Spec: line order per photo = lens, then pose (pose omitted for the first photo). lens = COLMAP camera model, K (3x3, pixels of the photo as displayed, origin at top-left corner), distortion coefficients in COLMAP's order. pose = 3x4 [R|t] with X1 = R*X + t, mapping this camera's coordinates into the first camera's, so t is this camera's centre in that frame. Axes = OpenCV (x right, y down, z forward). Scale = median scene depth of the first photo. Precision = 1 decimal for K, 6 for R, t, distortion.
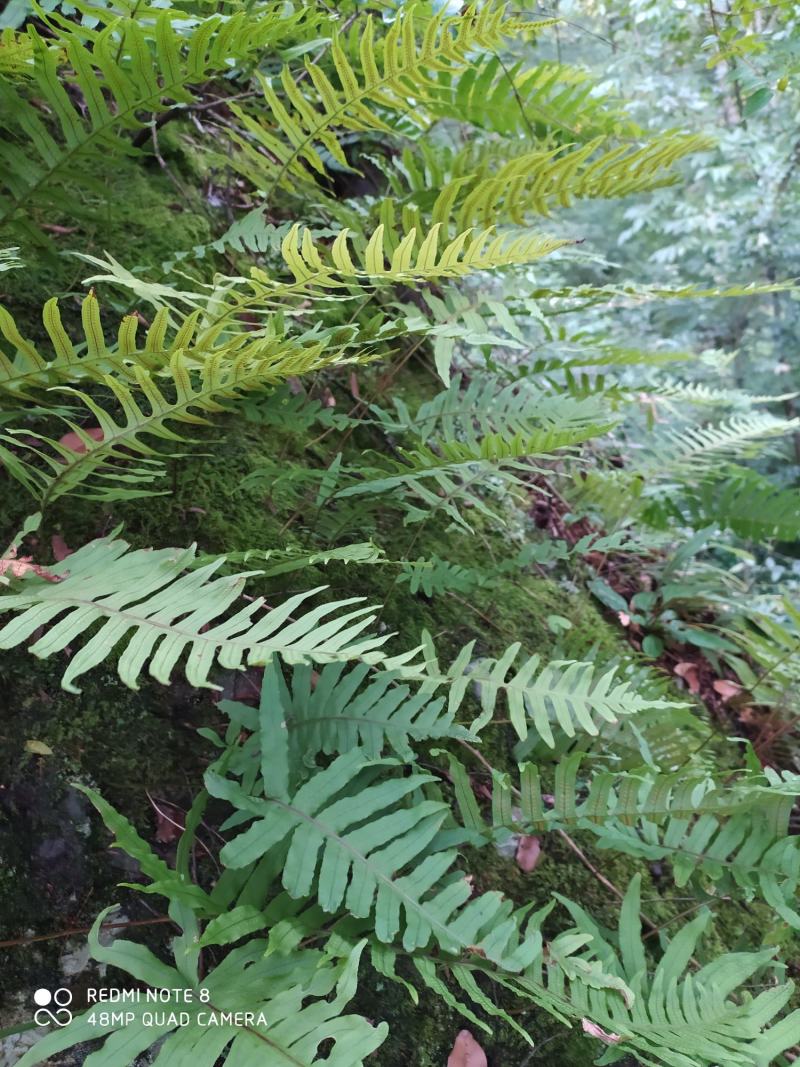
lens RADIAL K [[787.3, 0, 371.9], [0, 787.3, 568.1], [0, 0, 1]] dist [0.198616, -0.164863]
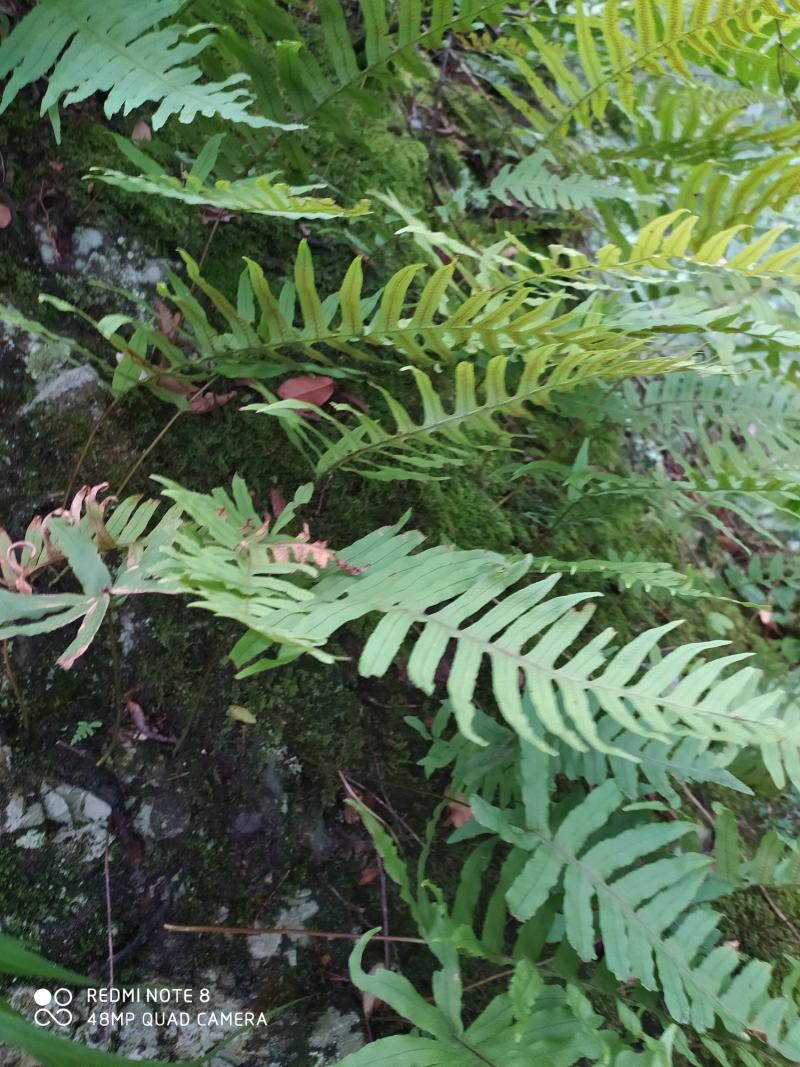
lens RADIAL K [[792.5, 0, 400.0], [0, 792.5, 533.5], [0, 0, 1]] dist [0.171563, -0.131990]
pose [[0.991668, 0.127953, 0.014898, -0.275217], [-0.128617, 0.989936, 0.059030, -0.068481], [-0.007195, -0.060454, 0.998145, 0.080523]]
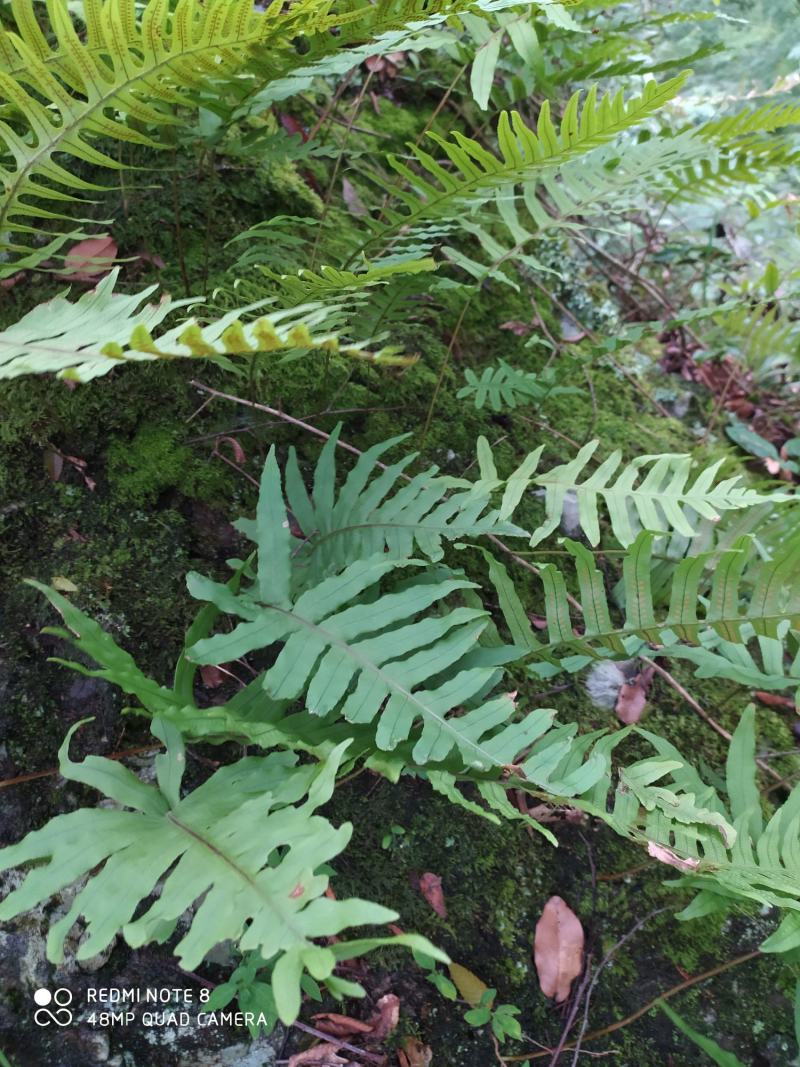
lens RADIAL K [[792.5, 0, 400.0], [0, 792.5, 533.5], [0, 0, 1]] dist [0.171563, -0.131990]
pose [[0.986078, -0.047708, -0.159293, 0.118325], [0.055138, 0.997572, 0.042554, 0.149030], [0.156876, -0.050745, 0.986314, 0.160468]]
